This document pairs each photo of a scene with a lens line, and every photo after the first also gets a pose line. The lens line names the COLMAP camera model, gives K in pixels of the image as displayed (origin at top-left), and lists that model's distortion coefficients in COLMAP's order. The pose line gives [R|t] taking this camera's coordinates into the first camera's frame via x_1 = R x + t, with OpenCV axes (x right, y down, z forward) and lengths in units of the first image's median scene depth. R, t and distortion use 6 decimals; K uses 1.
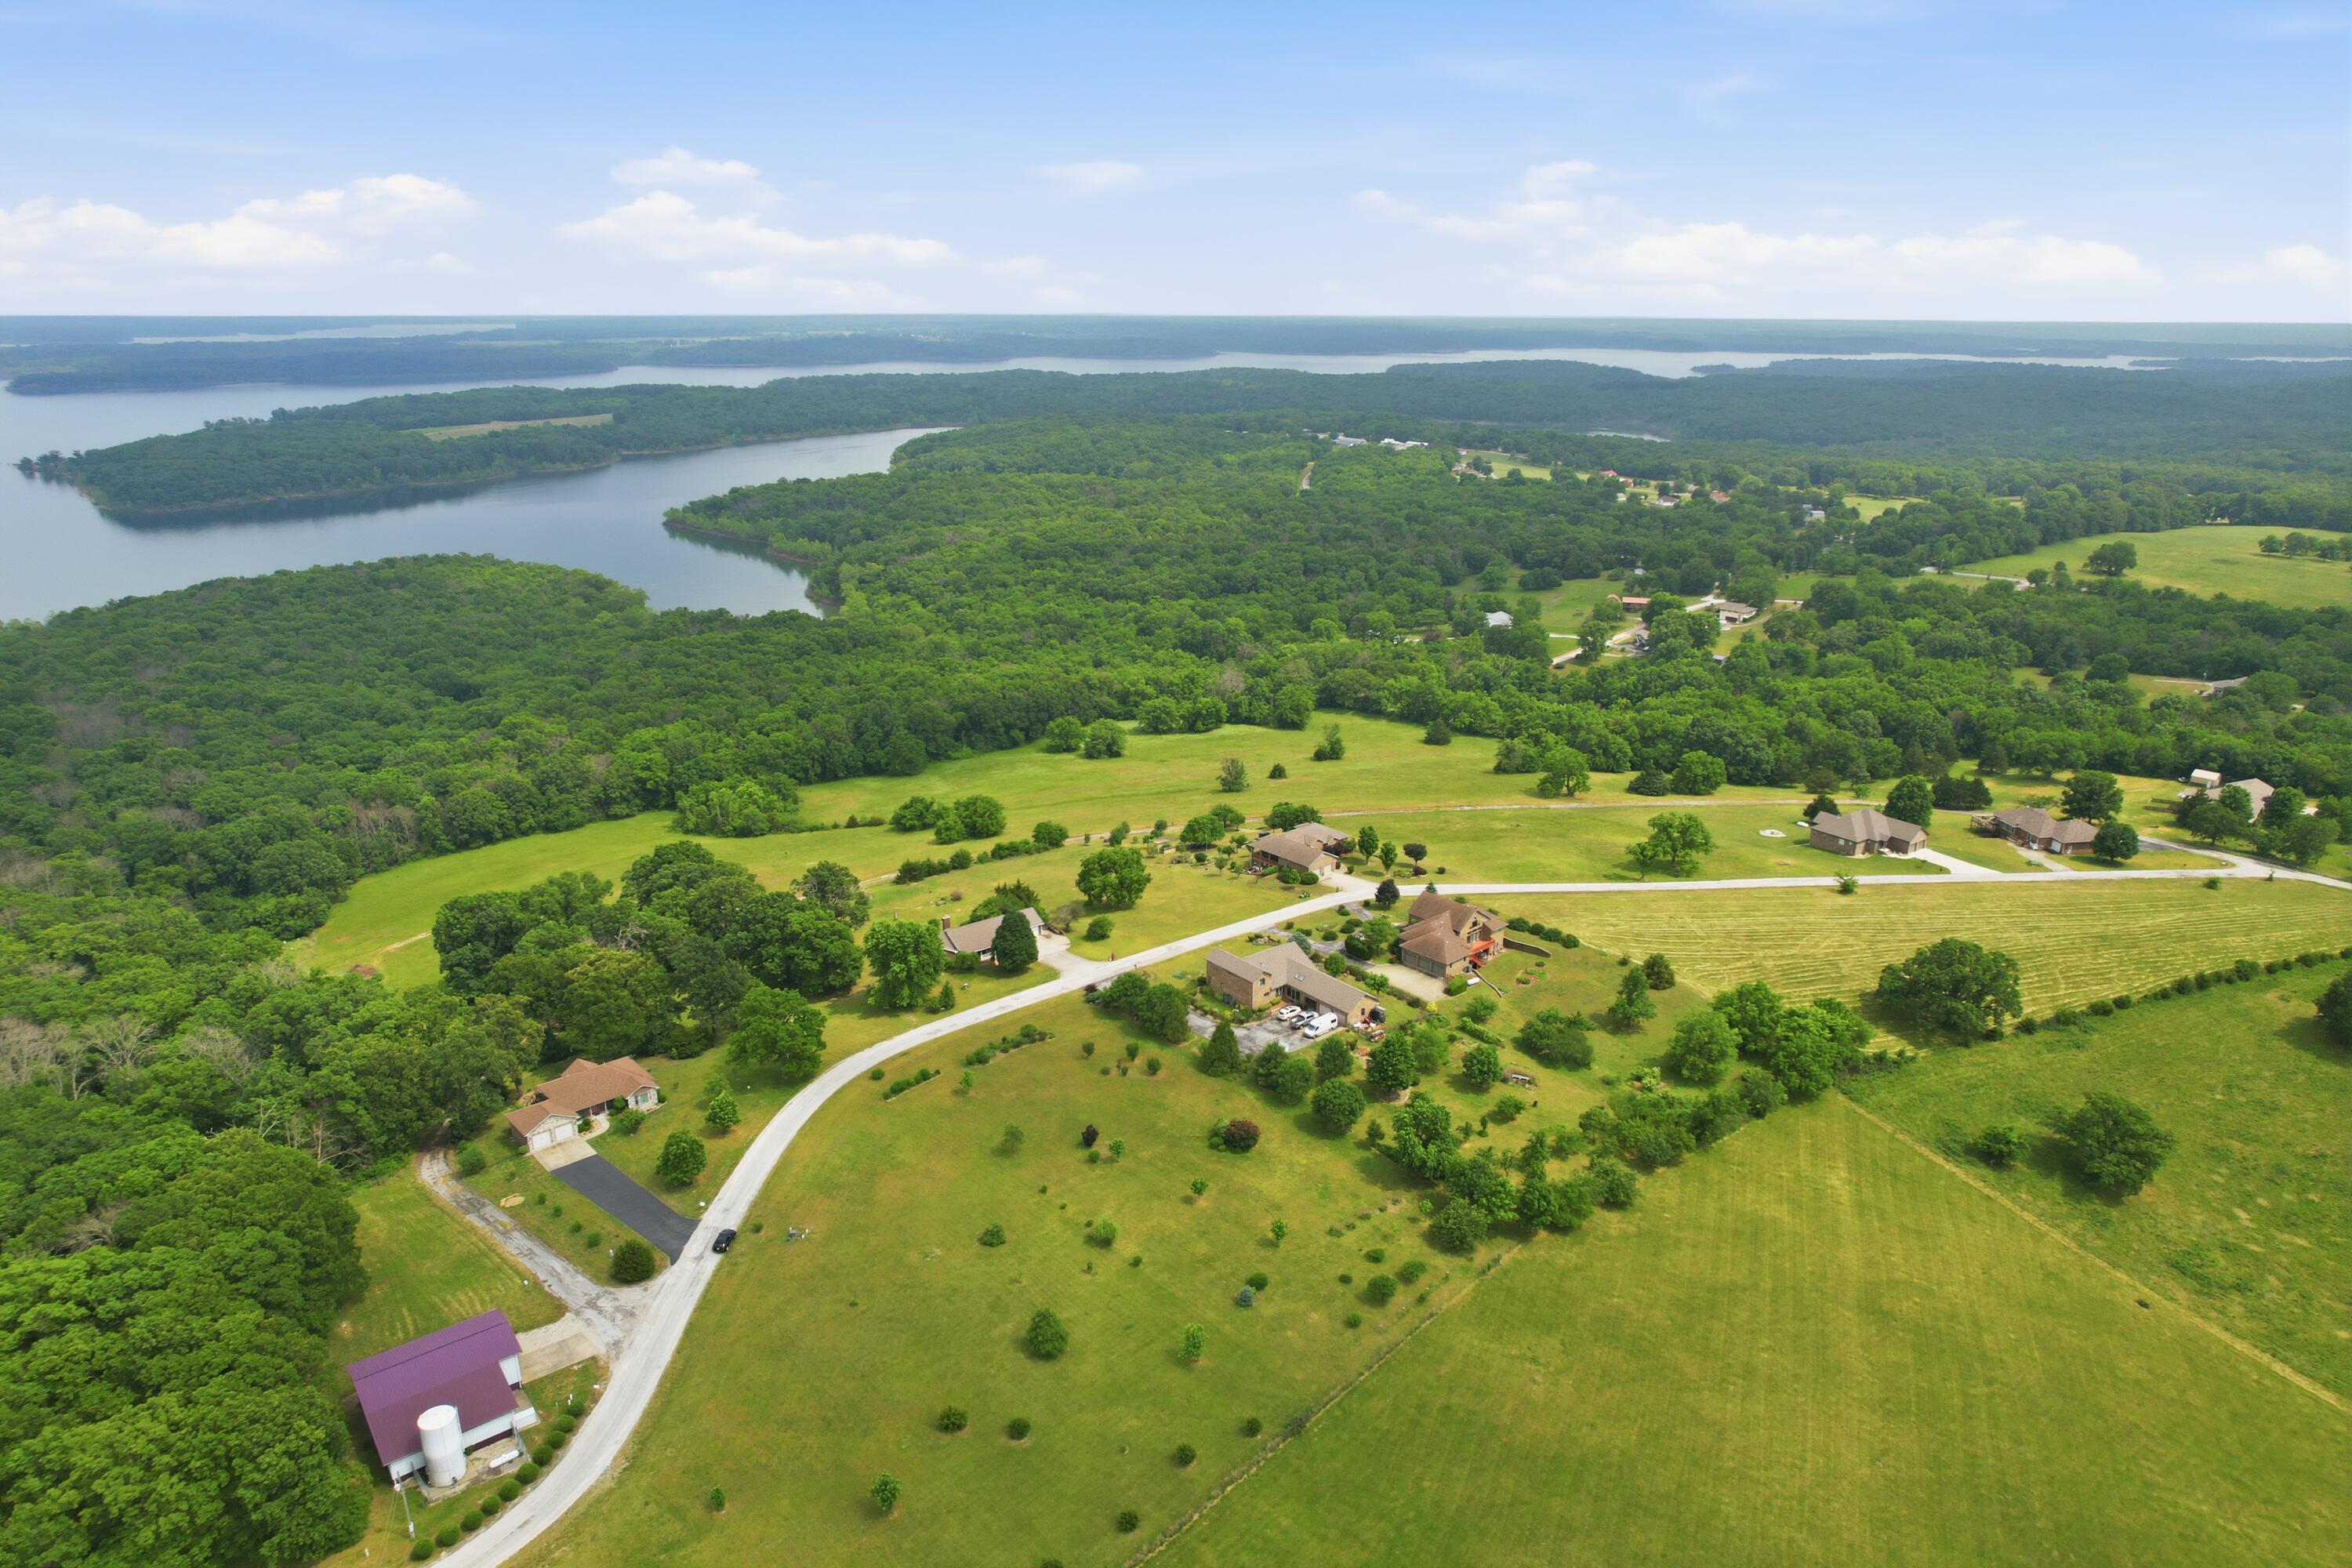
lens RADIAL K [[1505.5, 0, 1177.2], [0, 1505.5, 797.4], [0, 0, 1]] dist [-0.076115, 0.072454]
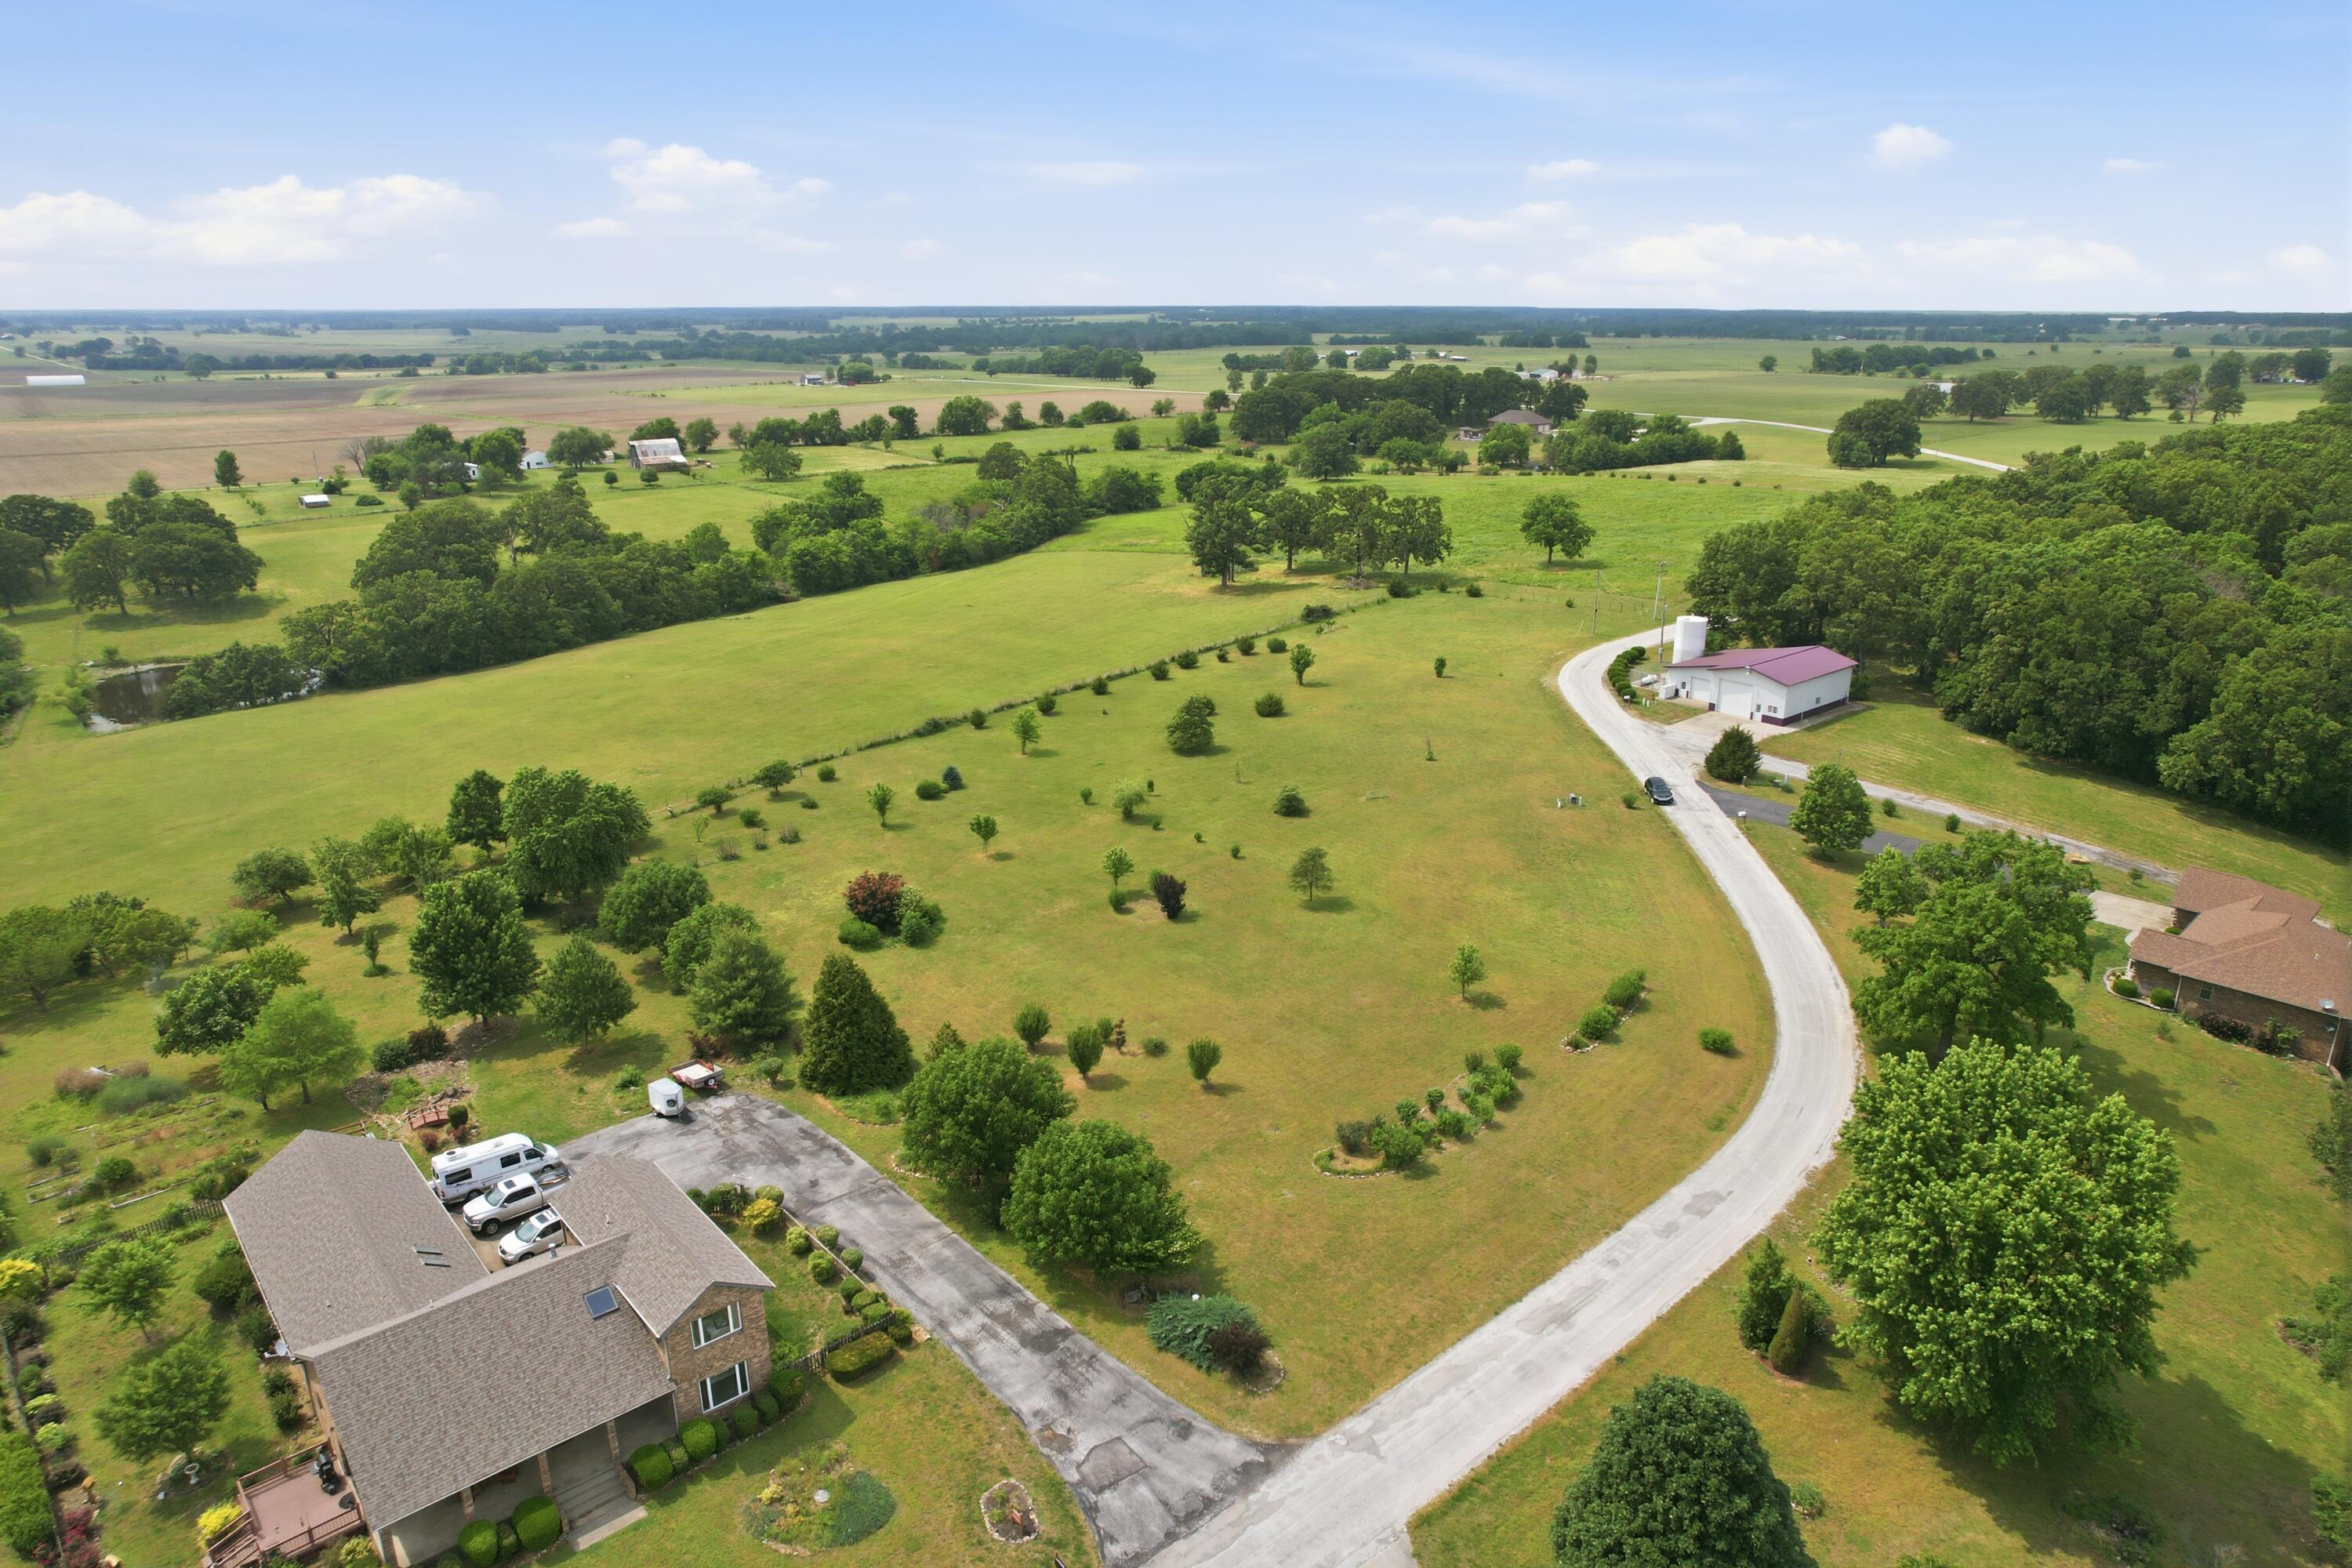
lens RADIAL K [[1505.5, 0, 1186.4], [0, 1505.5, 780.6], [0, 0, 1]] dist [-0.076115, 0.072454]
pose [[-0.999771, -0.001517, -0.021344, -0.026943], [-0.013997, 0.800829, 0.598730, -0.062955], [0.016184, 0.598891, -0.800667, 0.726258]]
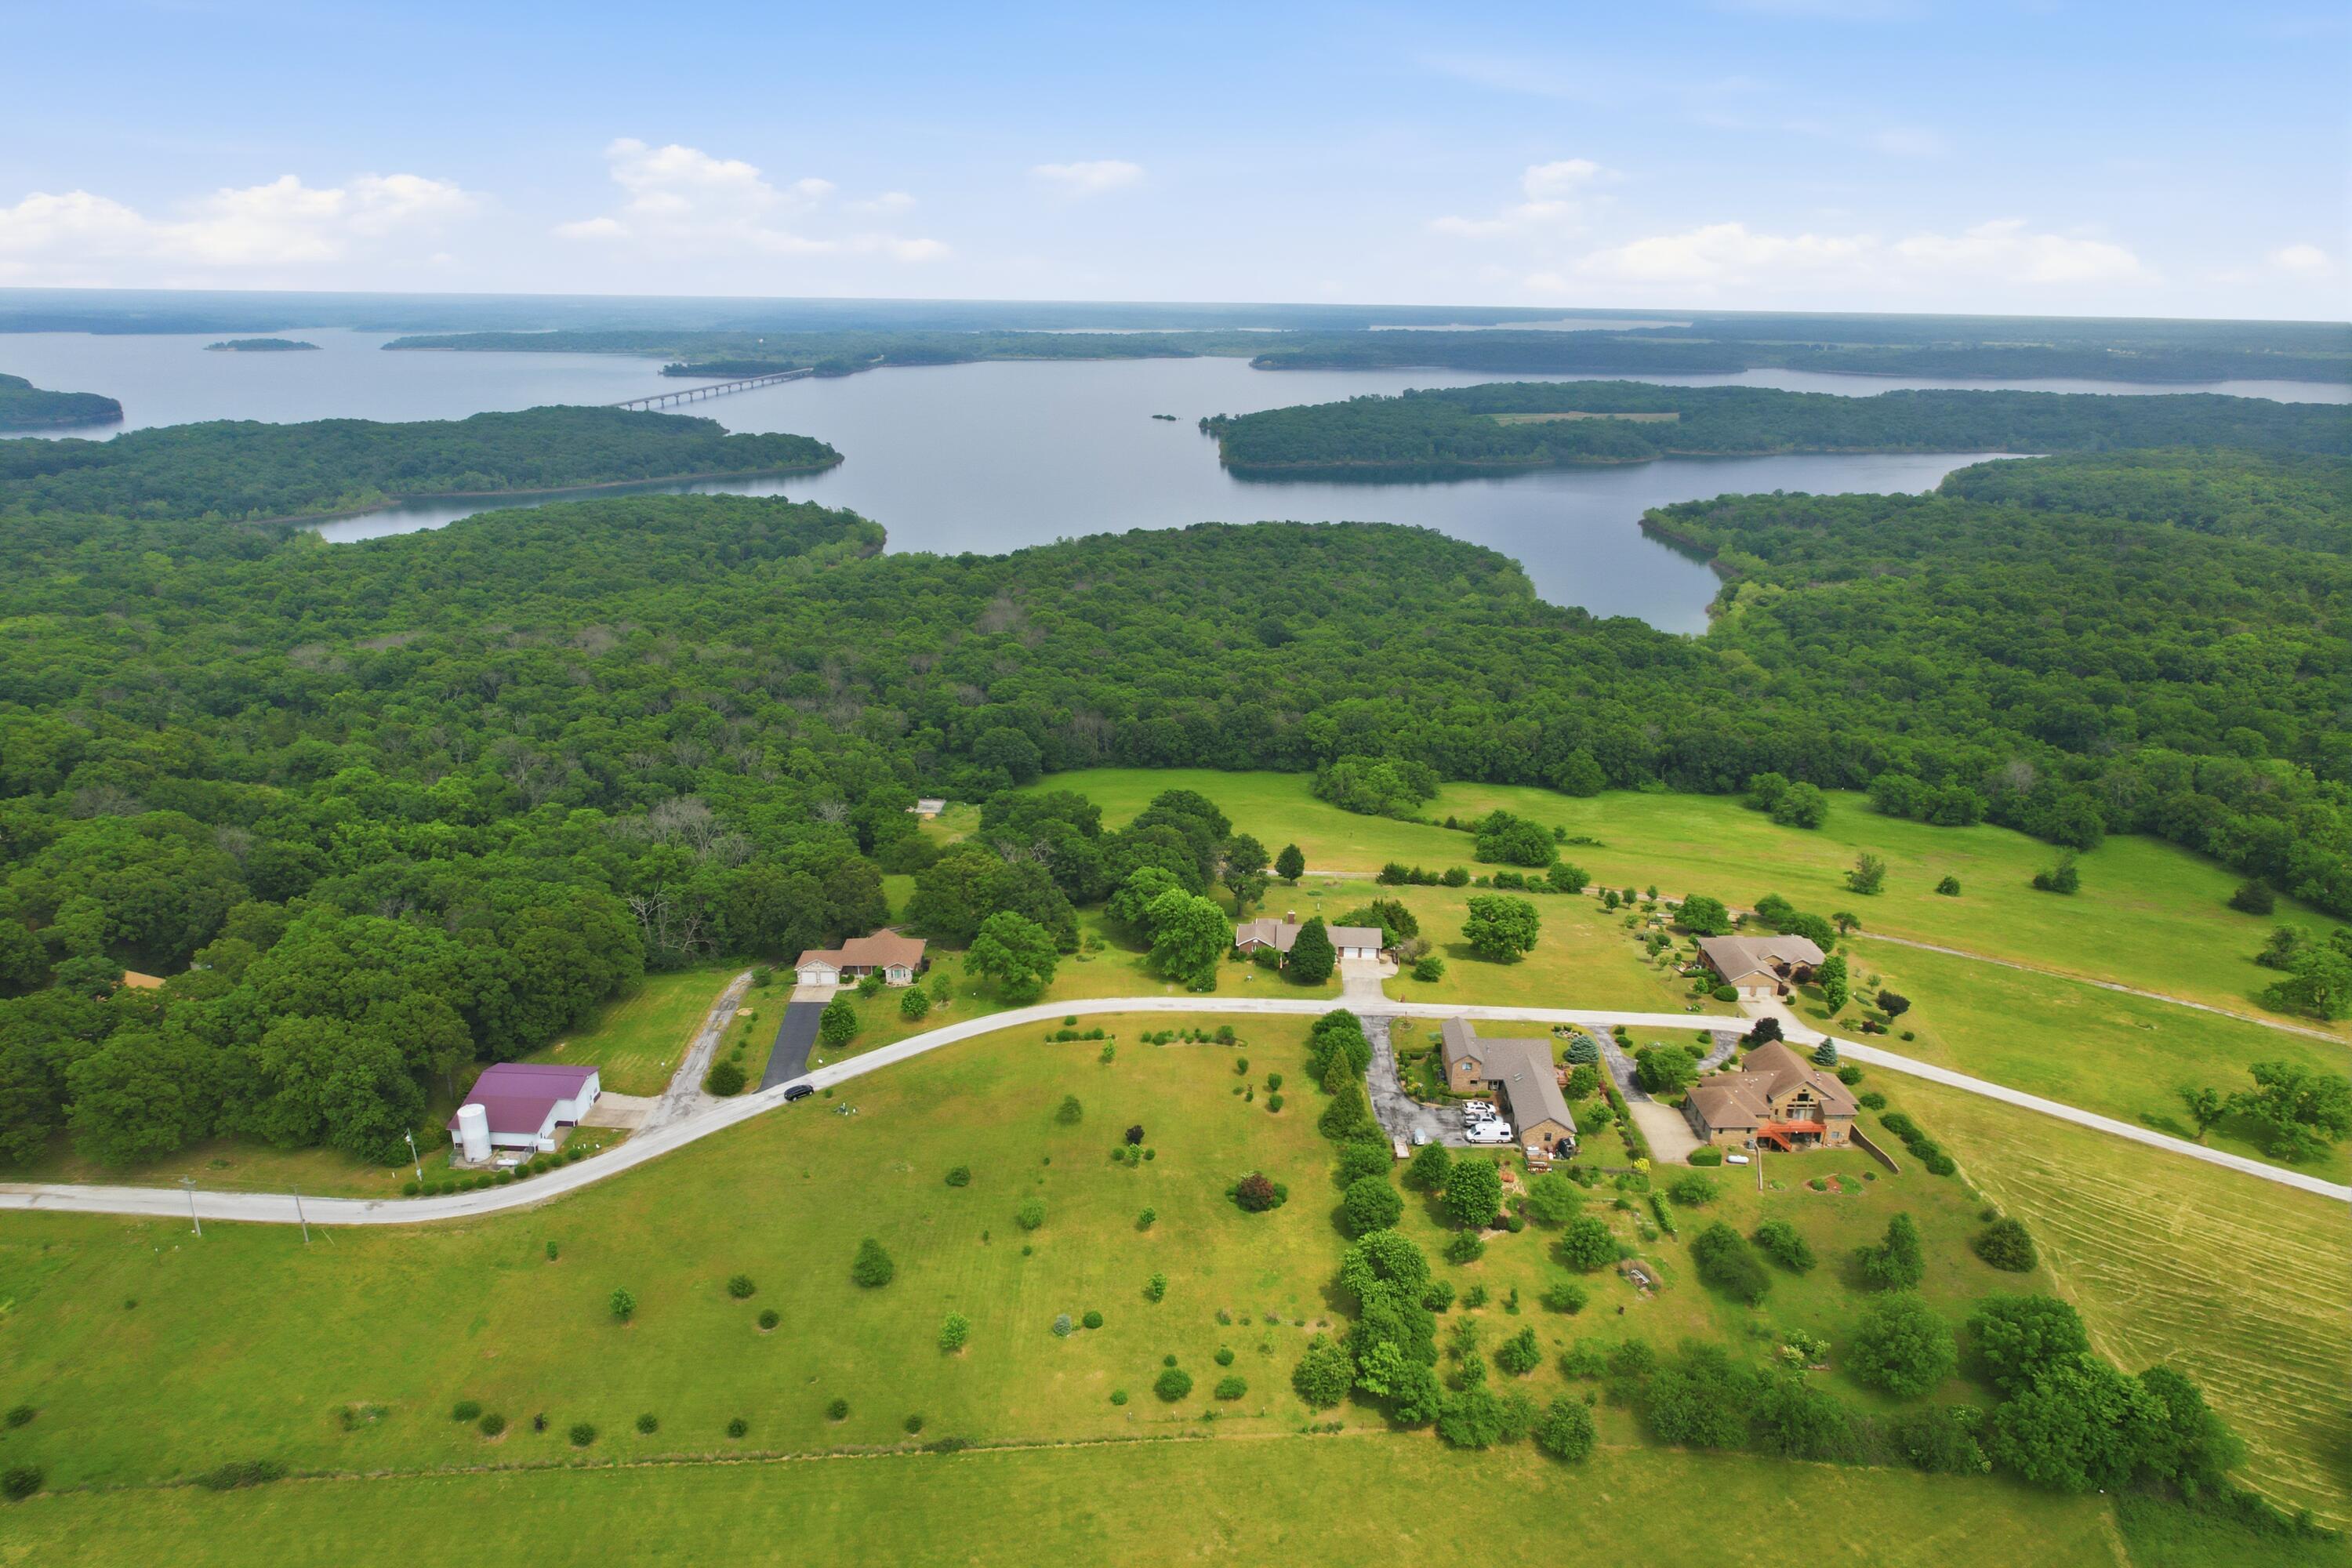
lens RADIAL K [[1505.5, 0, 1176.1], [0, 1505.5, 794.3], [0, 0, 1]] dist [-0.076115, 0.072454]
pose [[0.740300, 0.216444, -0.636481, 0.282730], [-0.218395, 0.972833, 0.076807, -0.039363], [0.635814, 0.082144, 0.767458, 0.123383]]
